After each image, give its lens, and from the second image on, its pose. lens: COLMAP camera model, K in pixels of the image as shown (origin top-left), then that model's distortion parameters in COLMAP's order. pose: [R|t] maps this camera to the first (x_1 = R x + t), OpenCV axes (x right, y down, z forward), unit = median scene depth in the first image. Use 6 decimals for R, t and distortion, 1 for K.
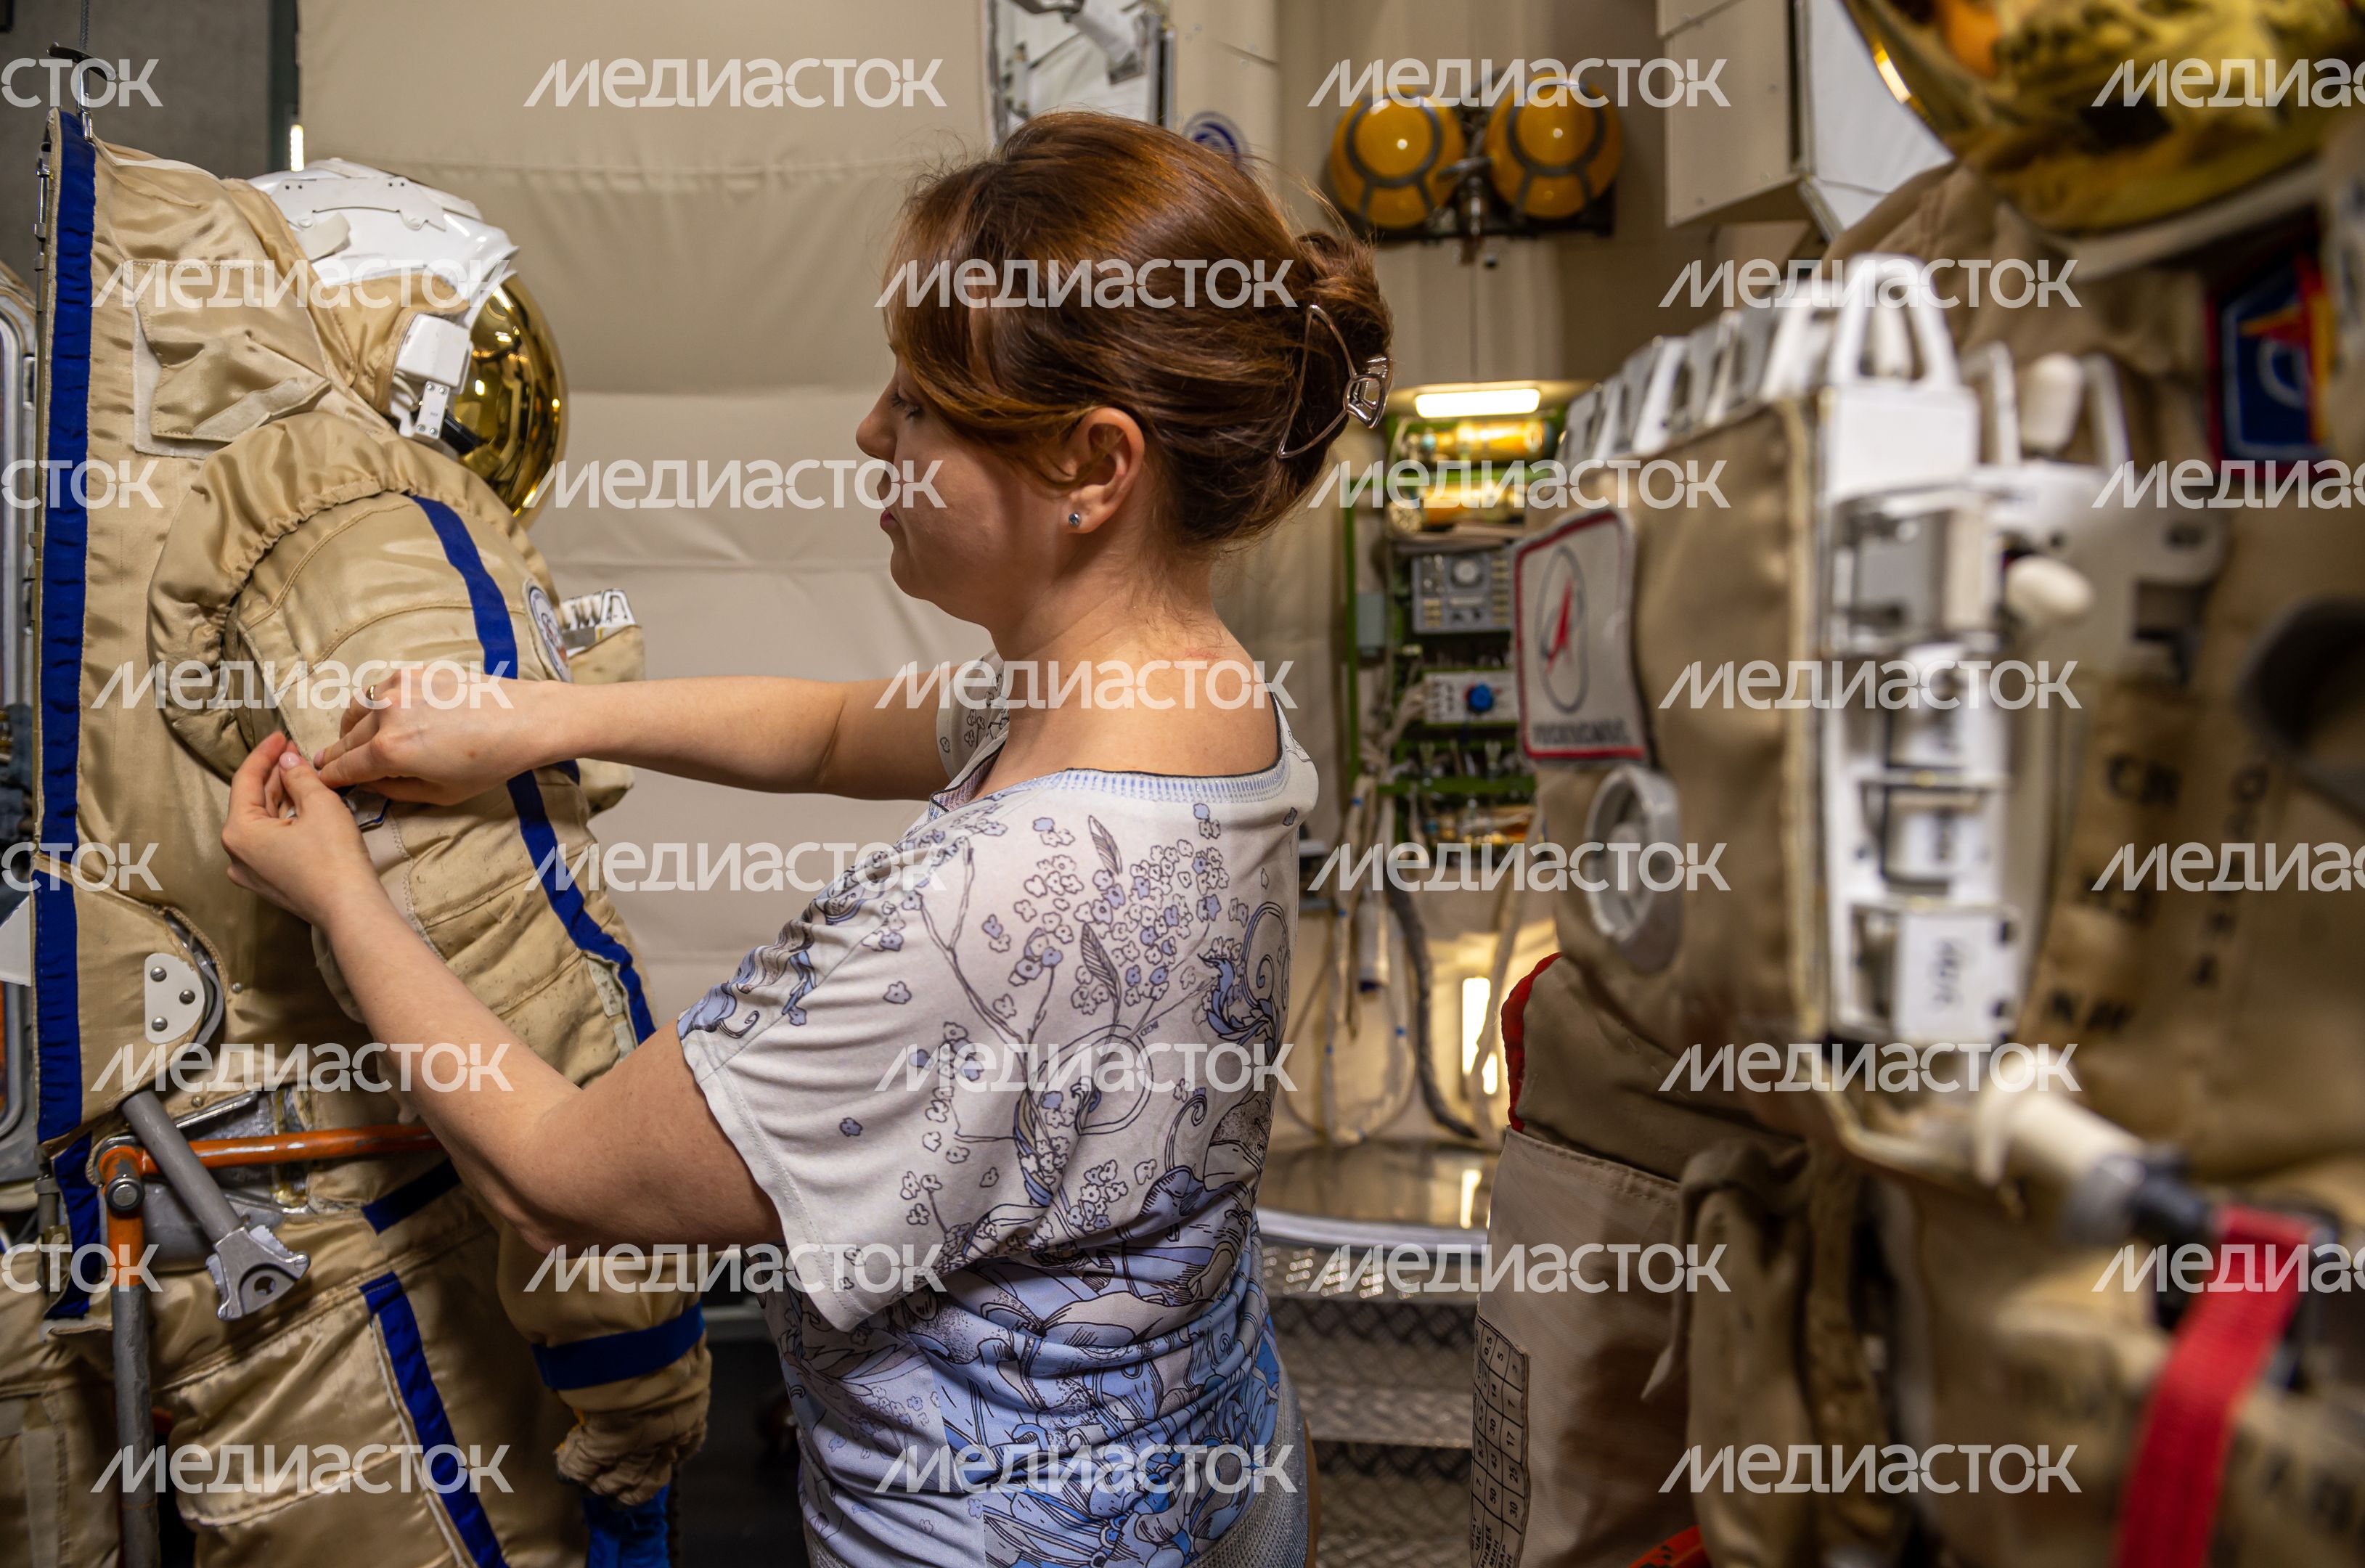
lens RADIAL K [[1615.7, 0, 1182.5], [0, 1615.7, 784.0], [0, 0, 1]] dist [-0.051872, -0.005837]
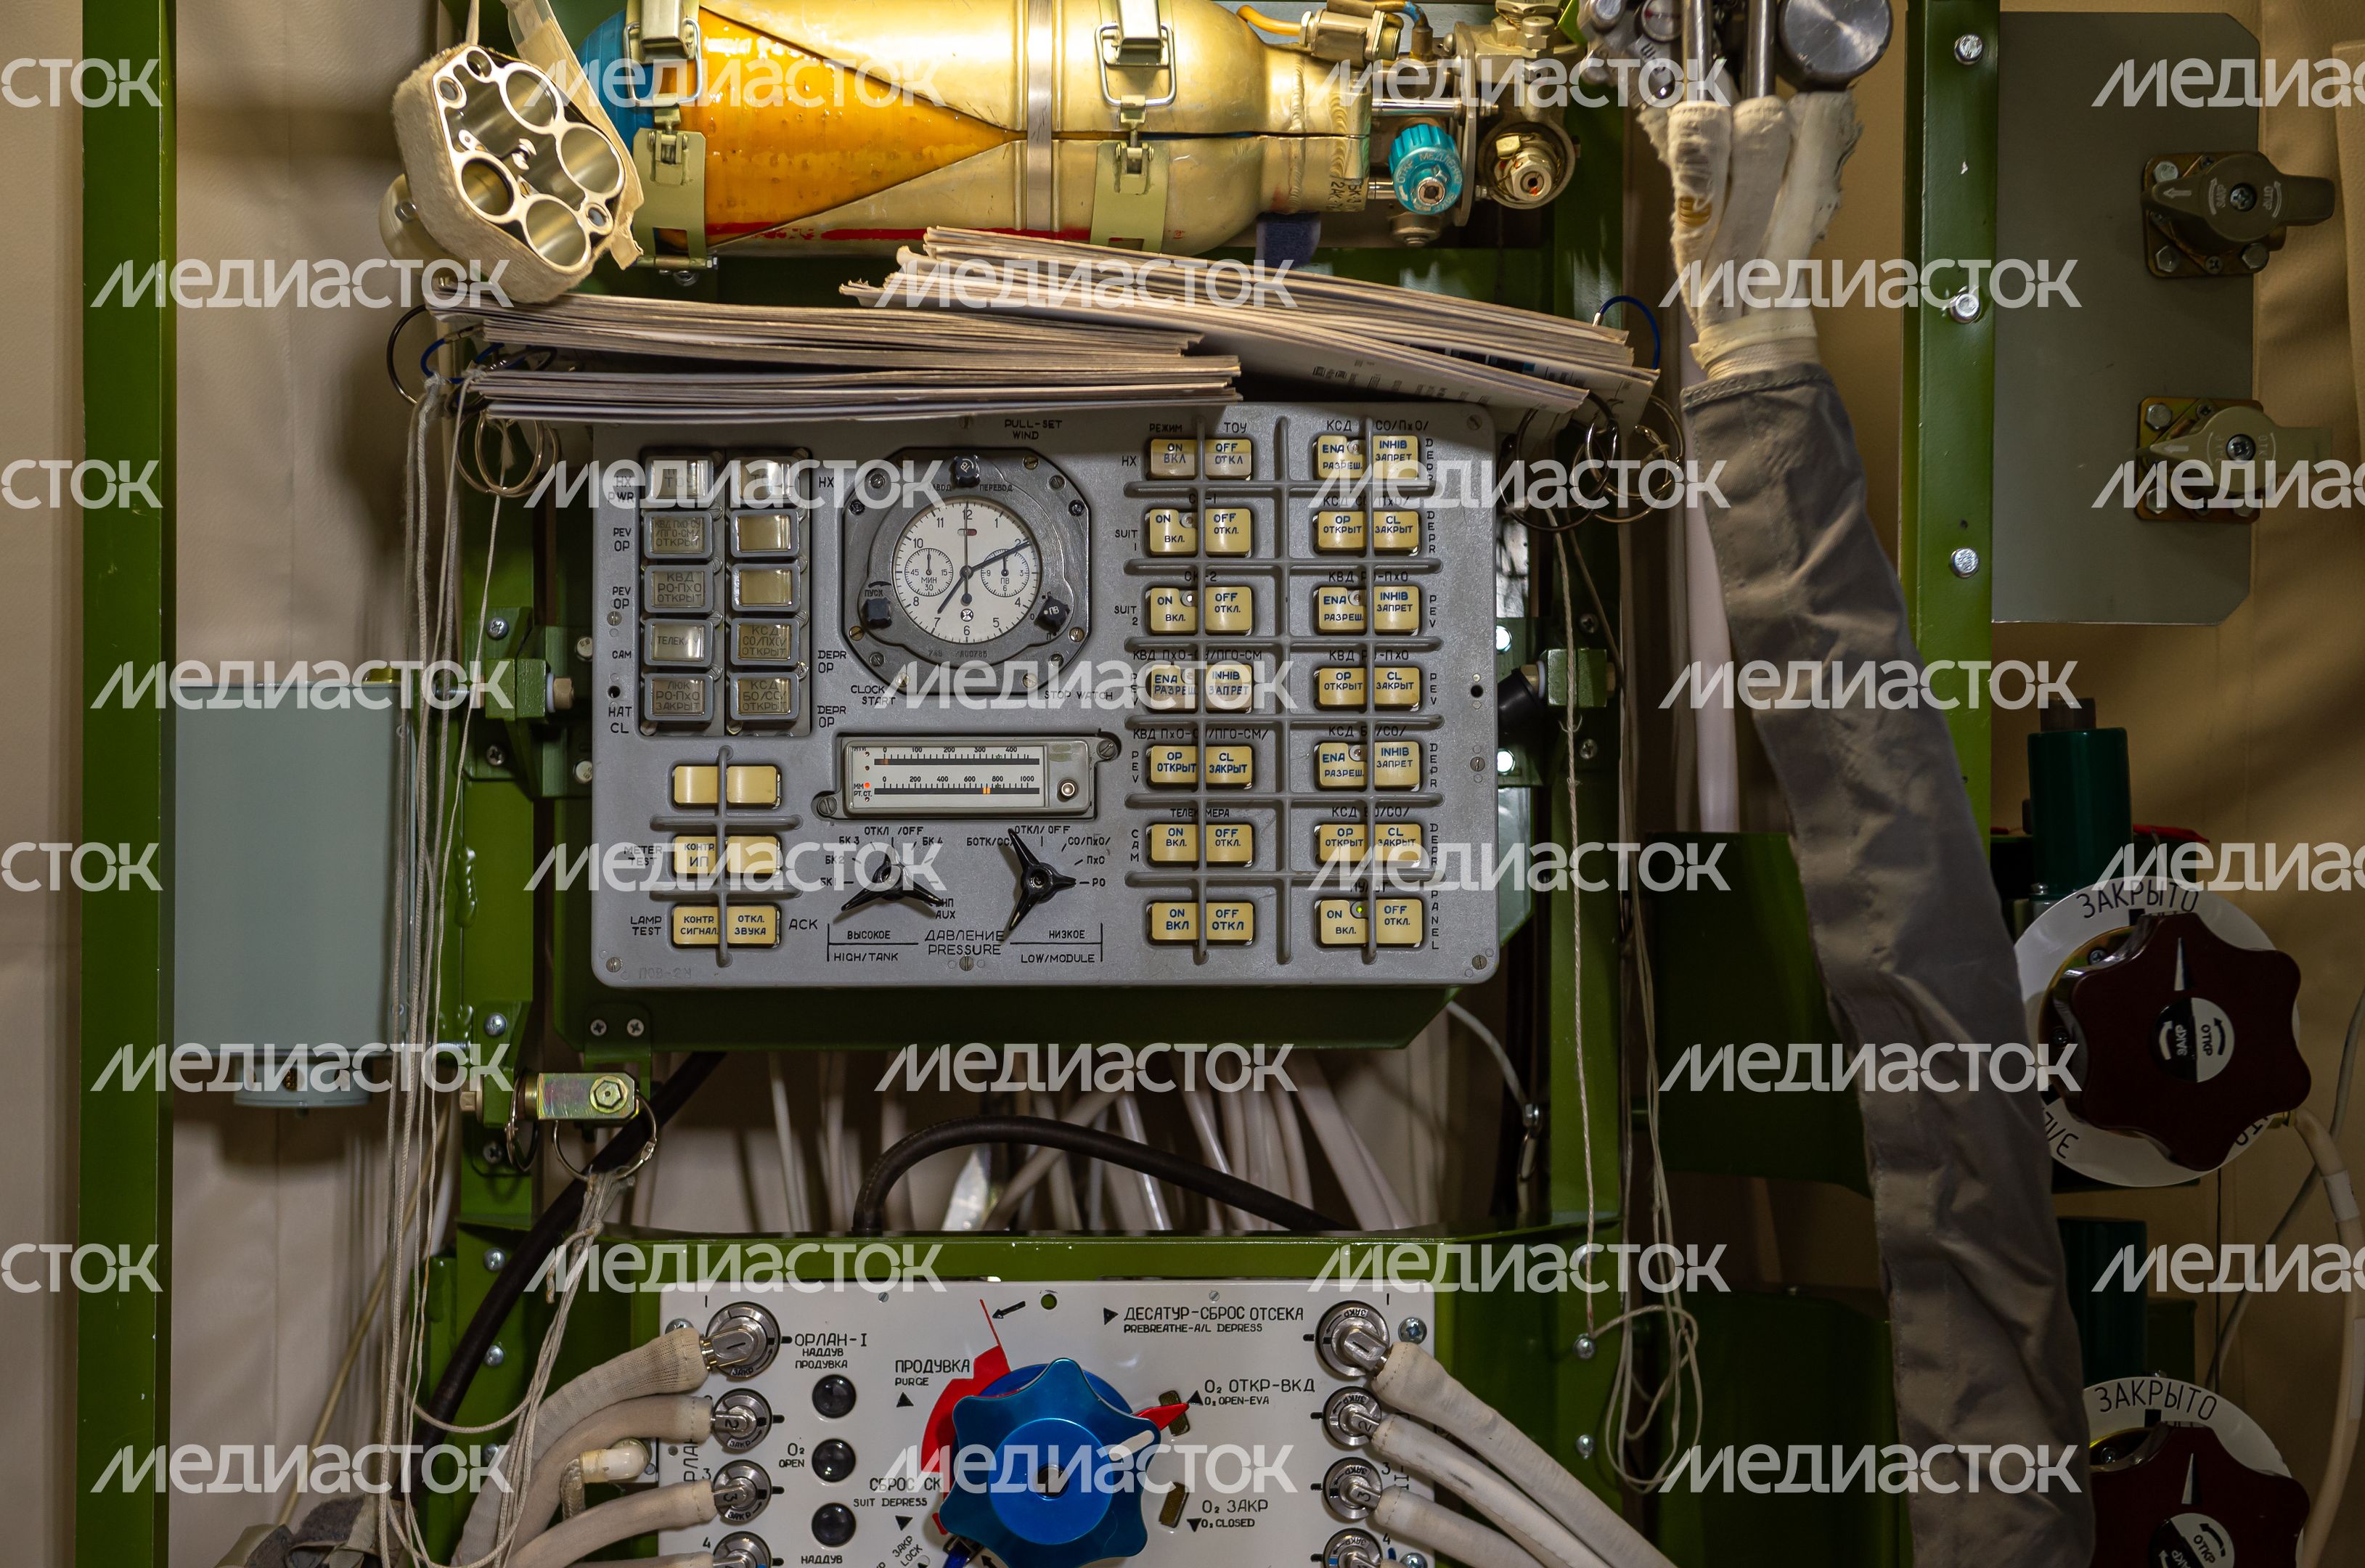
lens RADIAL K [[4309.1, 0, 1182.2], [0, 4309.1, 762.2], [0, 0, 1]] dist [0.256762, -1.372054]
pose [[0.970321, 0.020779, 0.240928, 0.476233], [-0.011846, 0.999190, -0.038467, -0.465692], [-0.241532, 0.034471, 0.969780, 2.880148]]
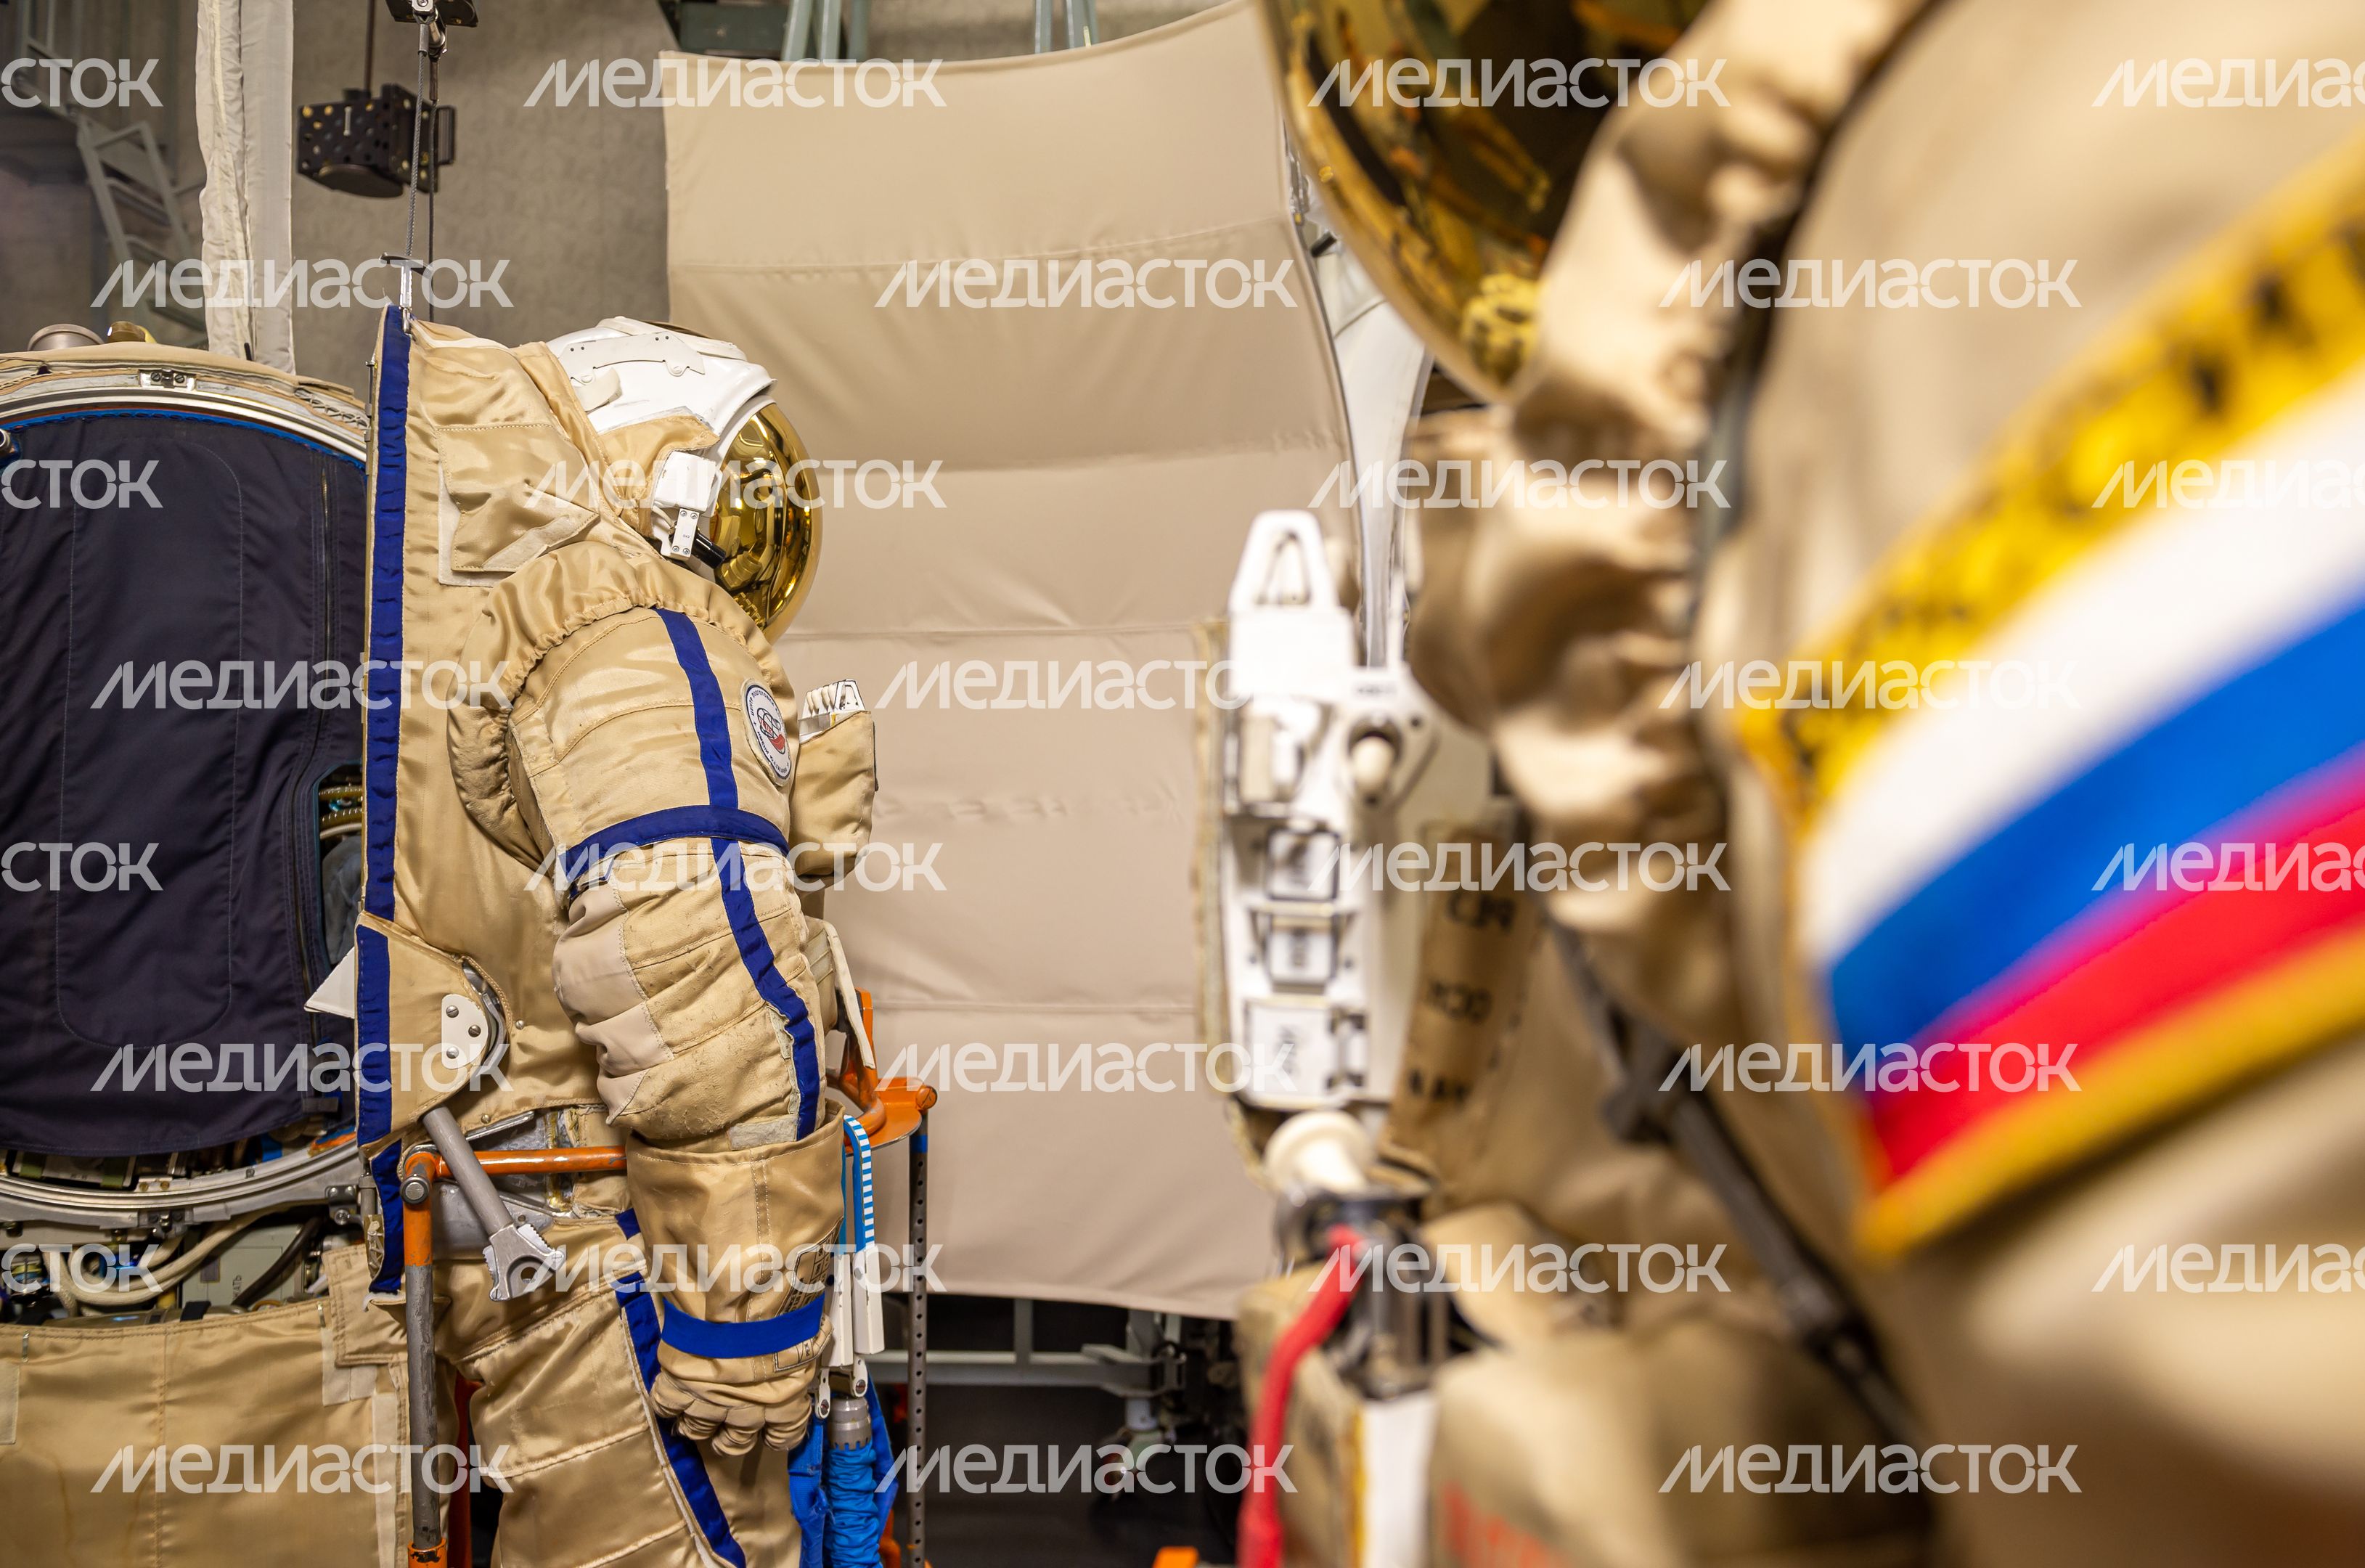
lens RADIAL K [[1658.2, 0, 1152.7], [0, 1658.2, 784.0], [0, 0, 1]] dist [-0.053215, 0.004572]
pose [[0.967290, -0.009755, -0.253487, 0.184825], [0.001803, 0.999499, -0.031586, -0.013066], [0.253668, 0.030096, 0.966823, -0.086642]]
